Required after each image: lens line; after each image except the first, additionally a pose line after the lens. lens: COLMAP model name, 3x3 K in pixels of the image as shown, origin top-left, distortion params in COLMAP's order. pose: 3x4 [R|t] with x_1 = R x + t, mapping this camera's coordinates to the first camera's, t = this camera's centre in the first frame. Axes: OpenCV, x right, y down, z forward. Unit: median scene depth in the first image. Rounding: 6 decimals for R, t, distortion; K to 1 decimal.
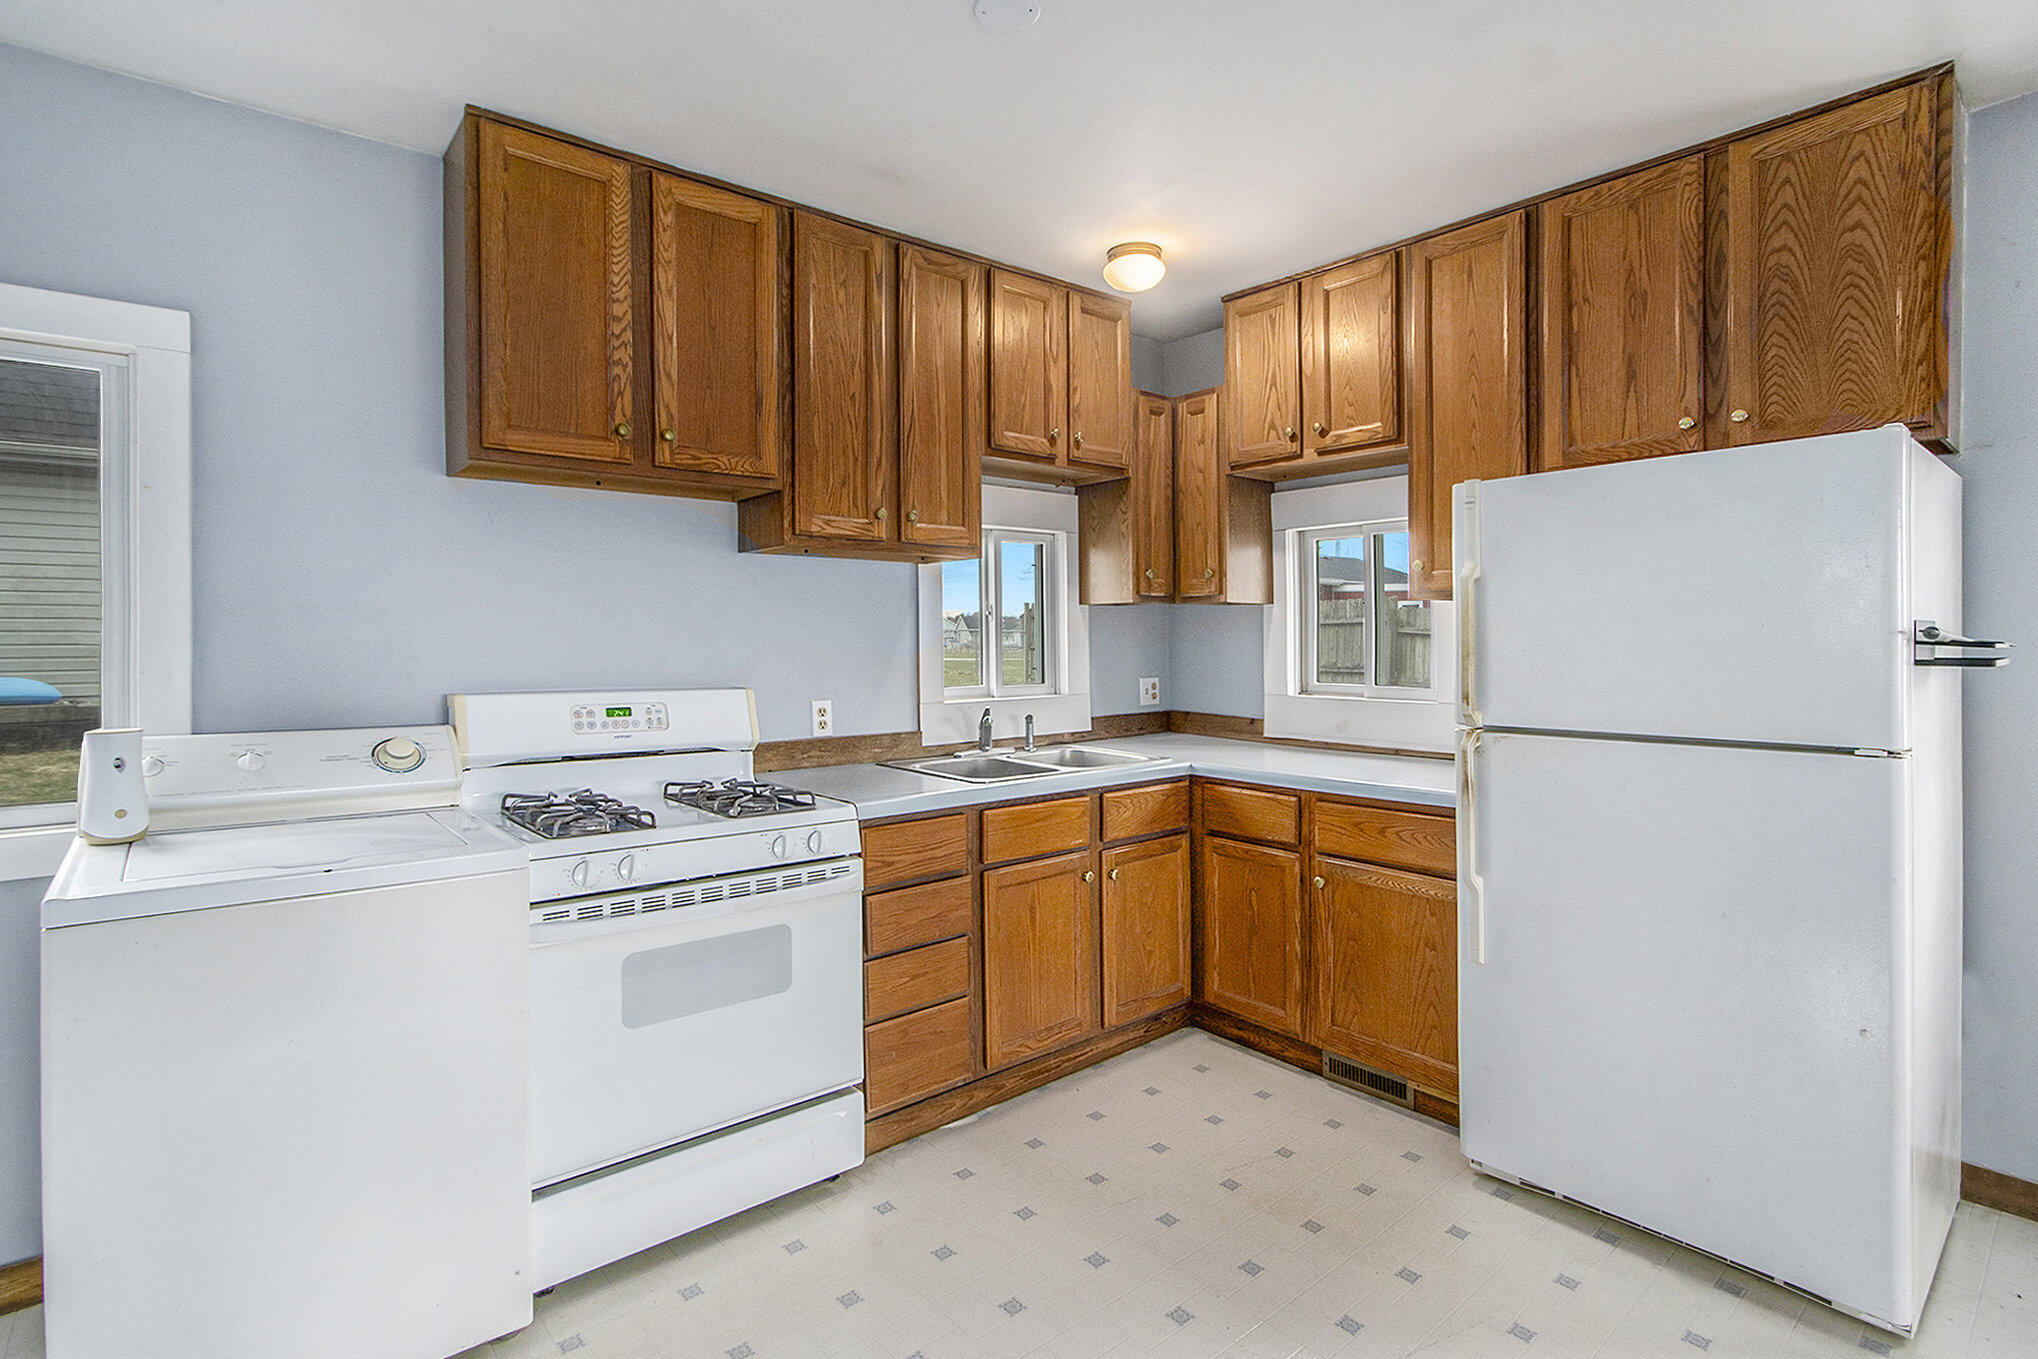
lens RADIAL K [[972.1, 0, 1022.6], [0, 972.1, 678.4], [0, 0, 1]] dist [-0.007852, 0.000851]
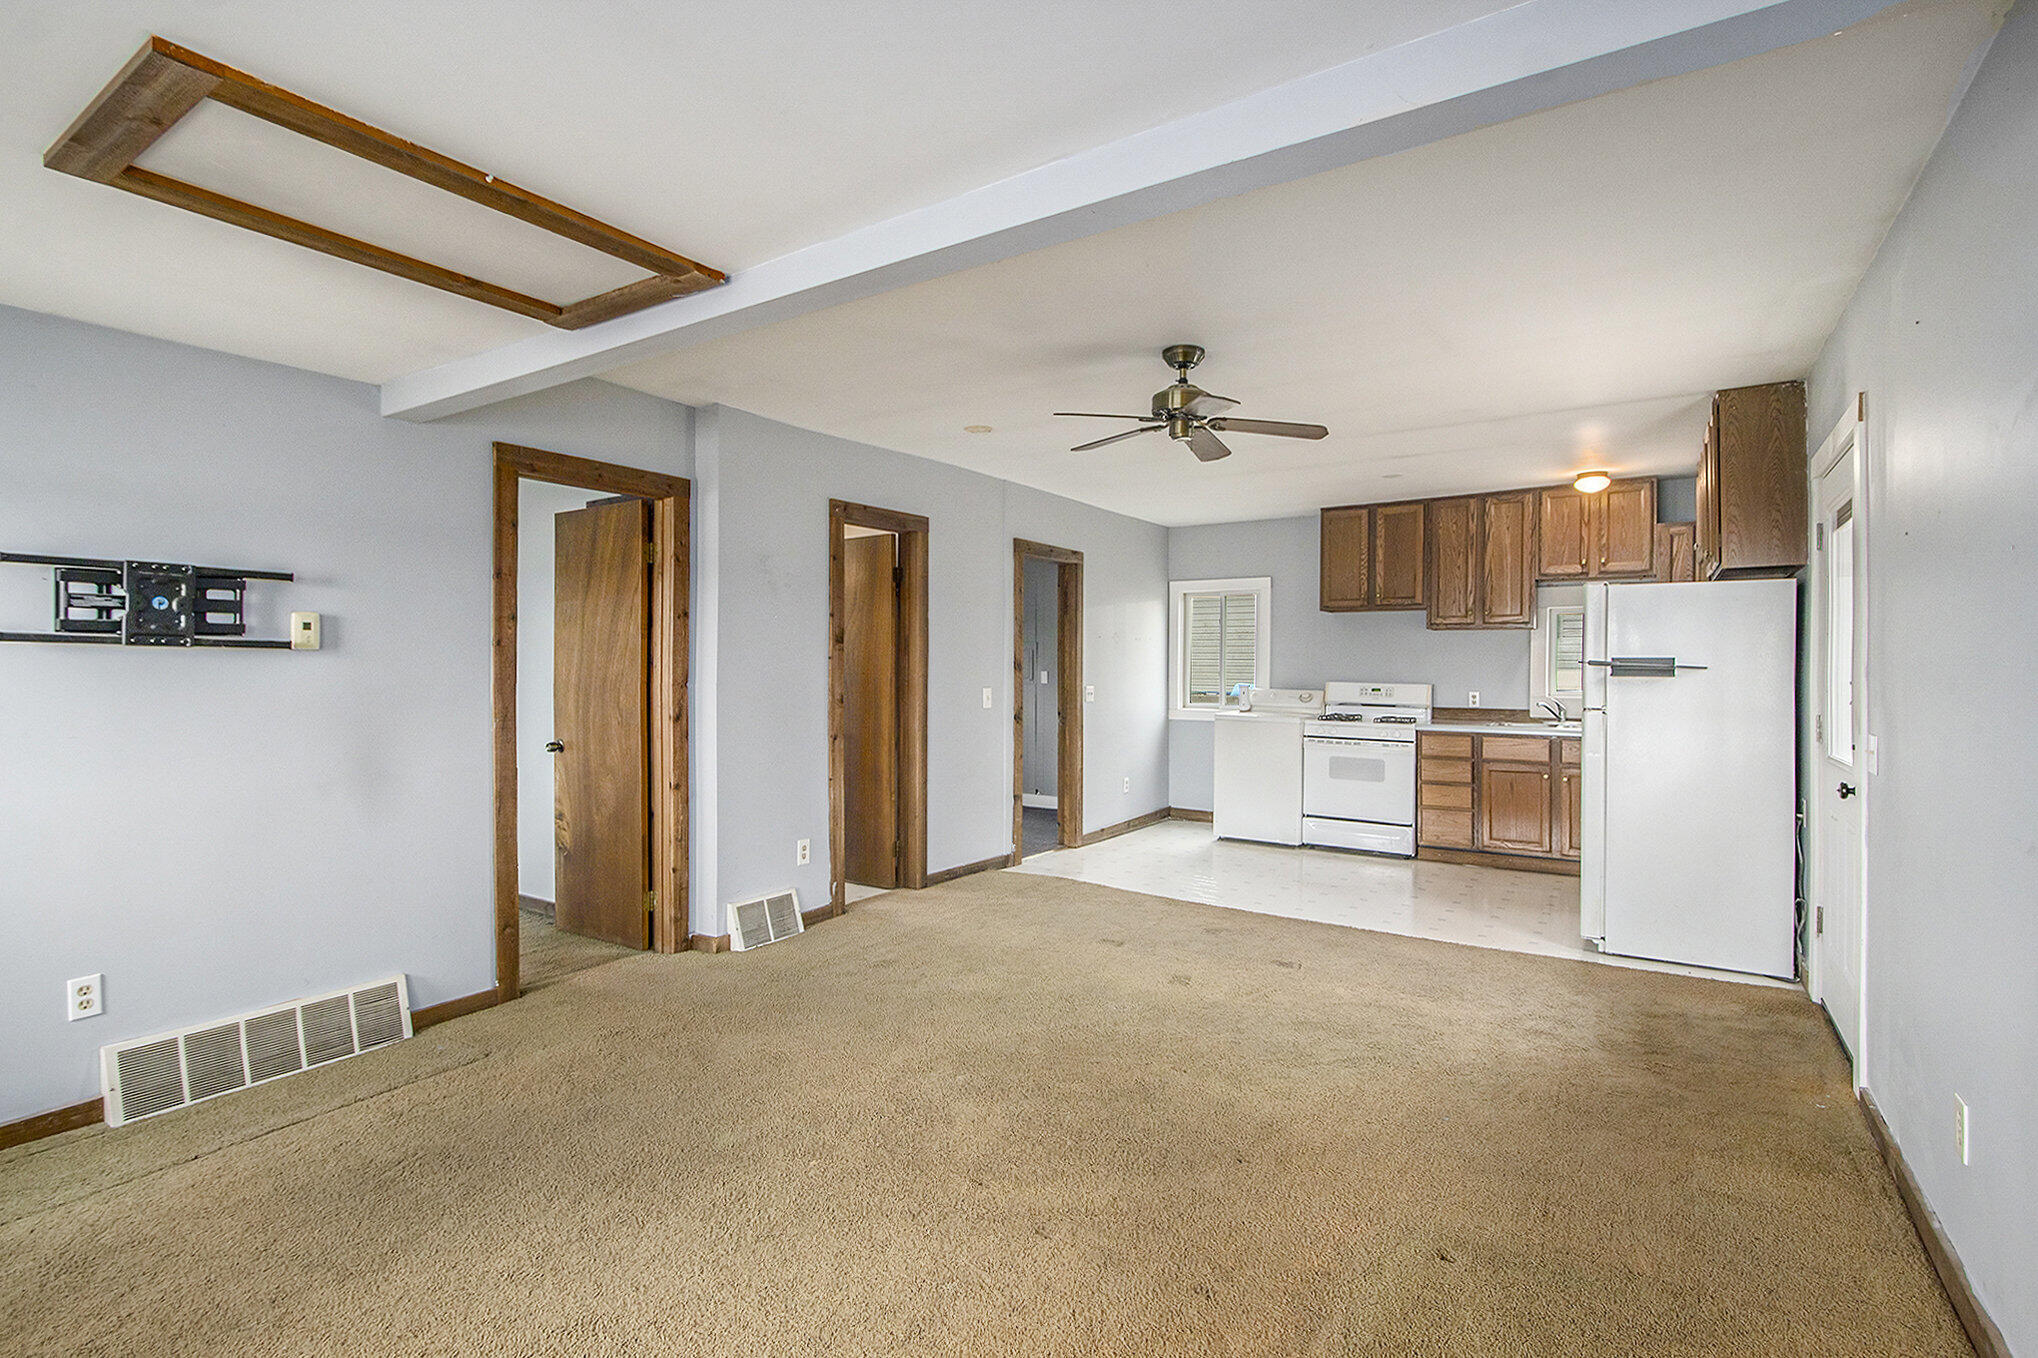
lens RADIAL K [[972.1, 0, 1025.1], [0, 972.1, 584.7], [0, 0, 1]] dist [-0.007852, 0.000851]
pose [[0.277900, -0.072499, -0.957870, 1.854337], [-0.044082, 0.995135, -0.088109, 0.021437], [0.959598, 0.066710, 0.273352, -0.718044]]
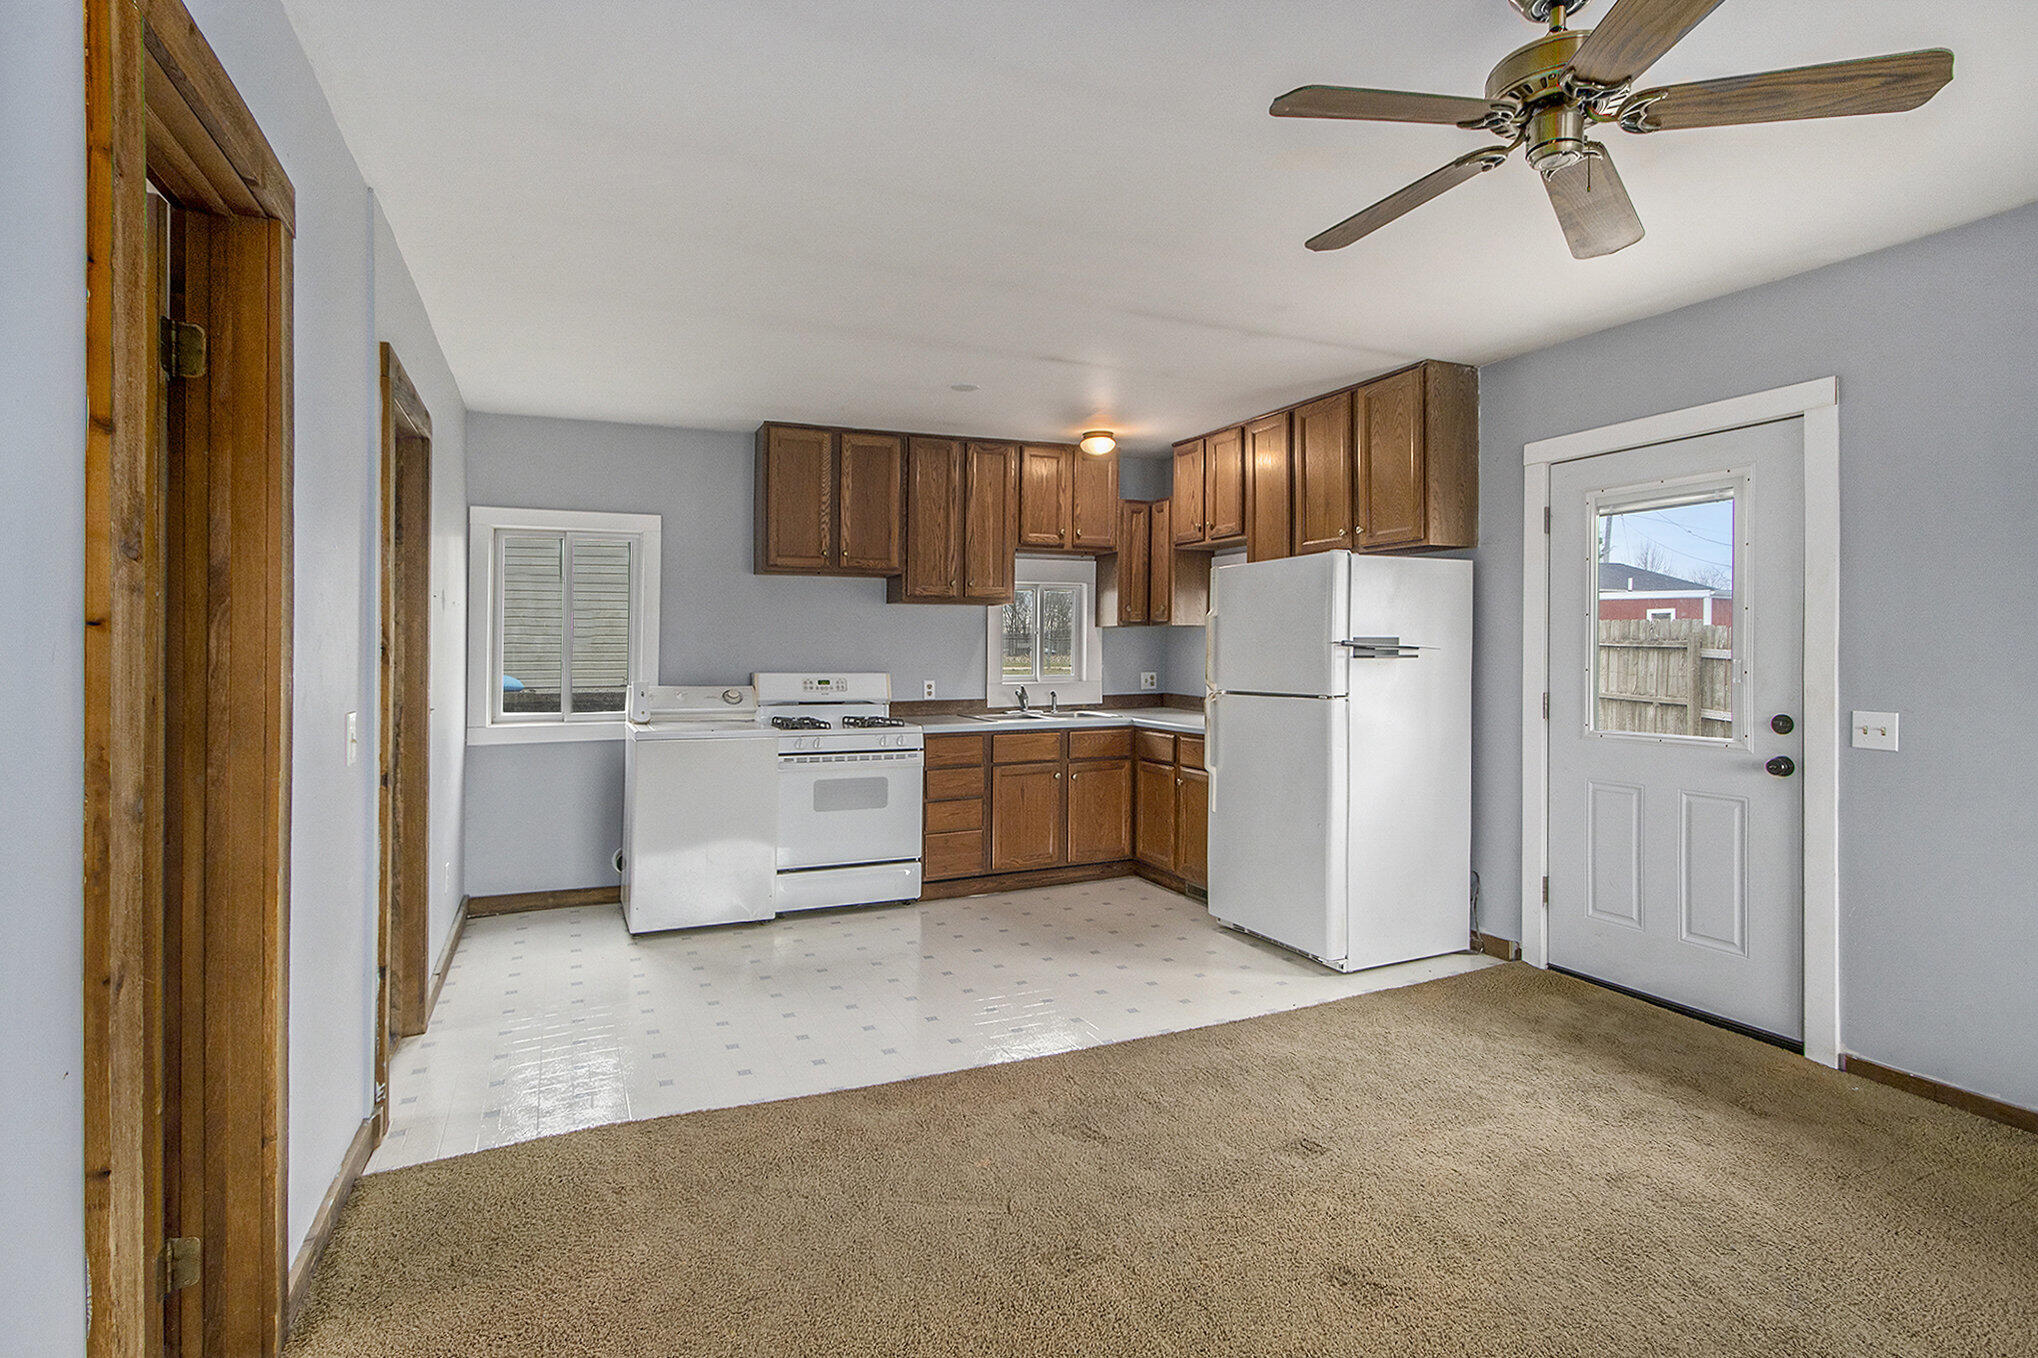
lens RADIAL K [[972.1, 0, 1012.6], [0, 972.1, 637.6], [0, 0, 1]] dist [-0.007852, 0.000851]
pose [[0.961347, -0.002258, -0.275330, 0.503040], [-0.012038, 0.998666, -0.050222, 0.034770], [0.275076, 0.051595, 0.960037, -0.826418]]
